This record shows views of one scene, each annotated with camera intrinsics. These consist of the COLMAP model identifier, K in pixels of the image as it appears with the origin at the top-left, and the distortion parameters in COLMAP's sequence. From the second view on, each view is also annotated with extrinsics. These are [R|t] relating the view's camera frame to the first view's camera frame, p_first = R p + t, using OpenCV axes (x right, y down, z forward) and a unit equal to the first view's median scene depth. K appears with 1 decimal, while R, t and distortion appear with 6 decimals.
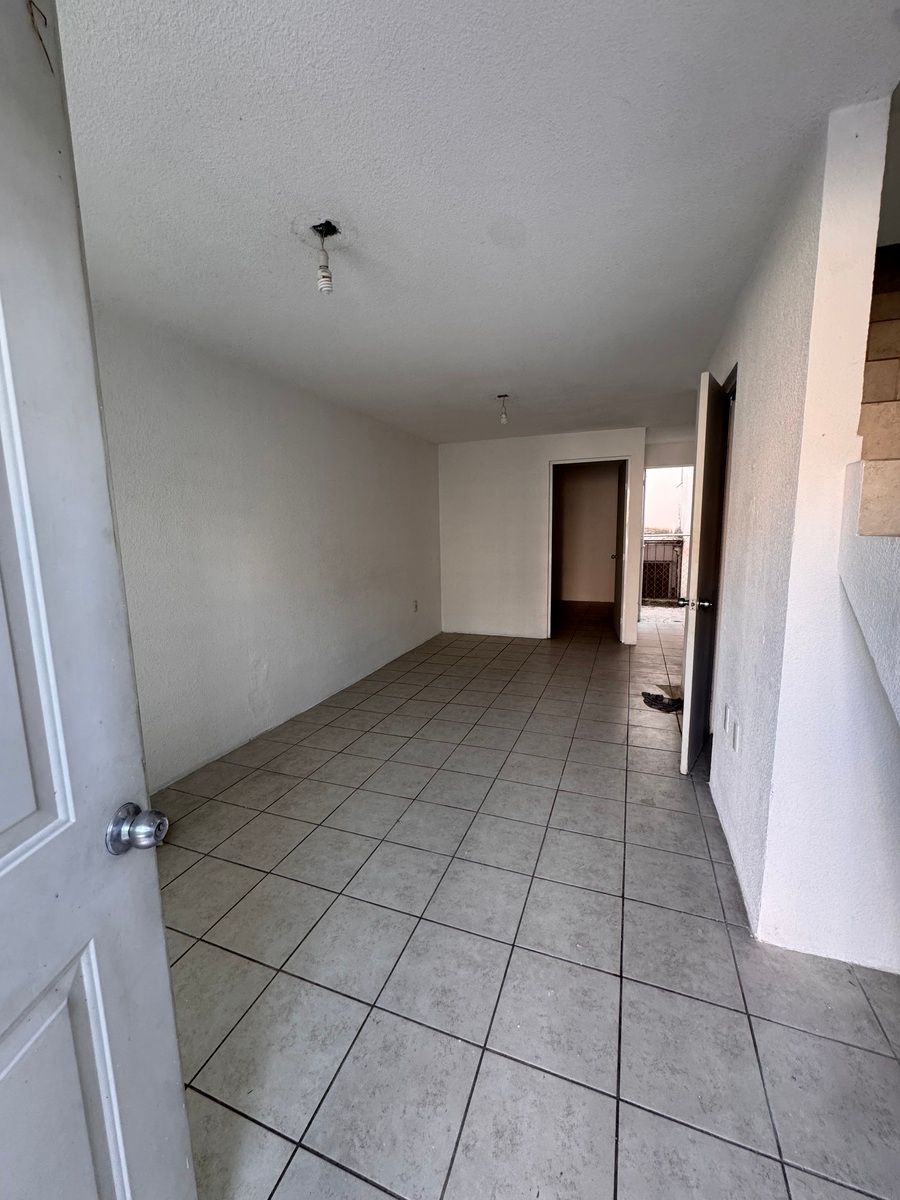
lens RADIAL K [[478.9, 0, 449.6], [0, 478.9, 601.3], [0, 0, 1]] dist [0.002604, -0.000287]
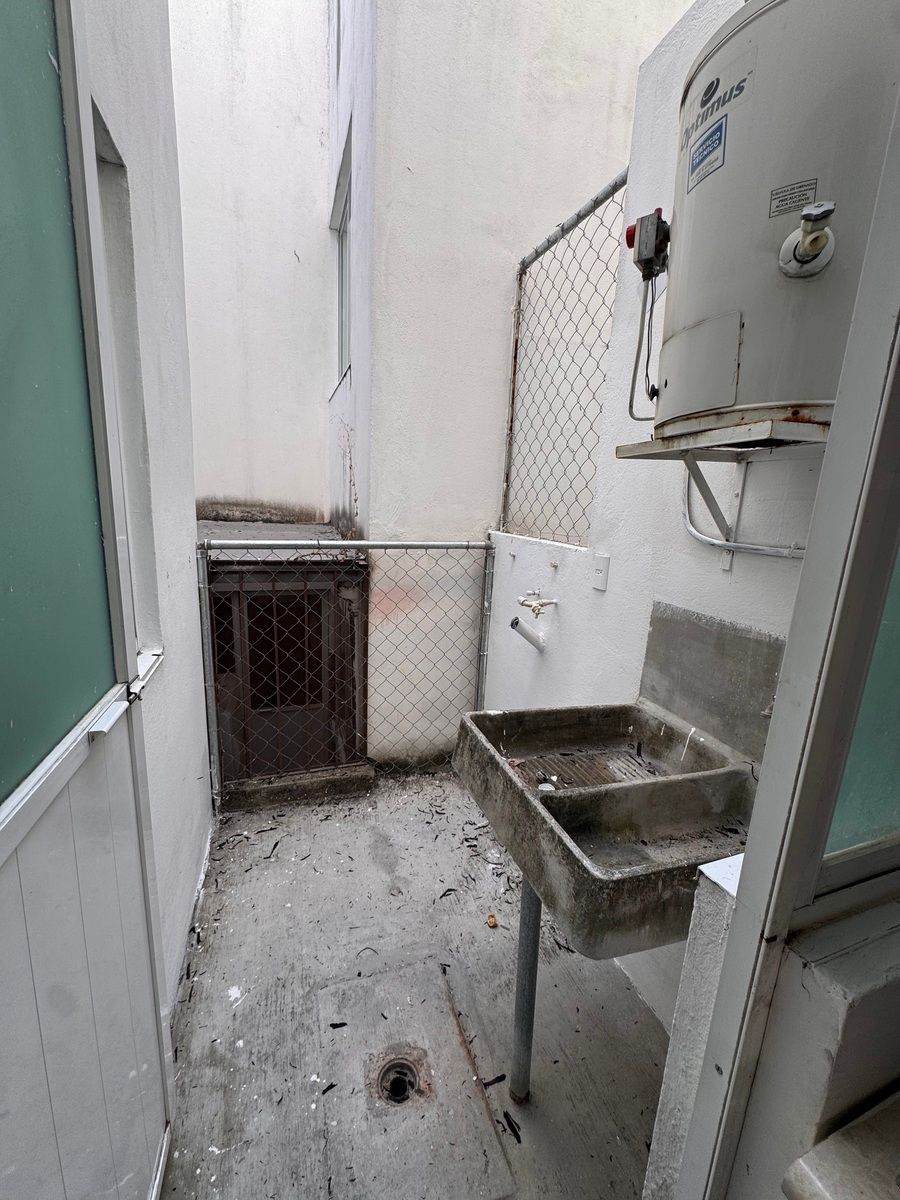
lens RADIAL K [[478.9, 0, 450.1], [0, 478.9, 601.7], [0, 0, 1]] dist [0.002604, -0.000287]
pose [[0.756605, -0.078695, 0.649119, 0.519673], [0.042145, 0.996536, 0.071689, -0.185258], [-0.652513, -0.026883, 0.757301, 1.152548]]
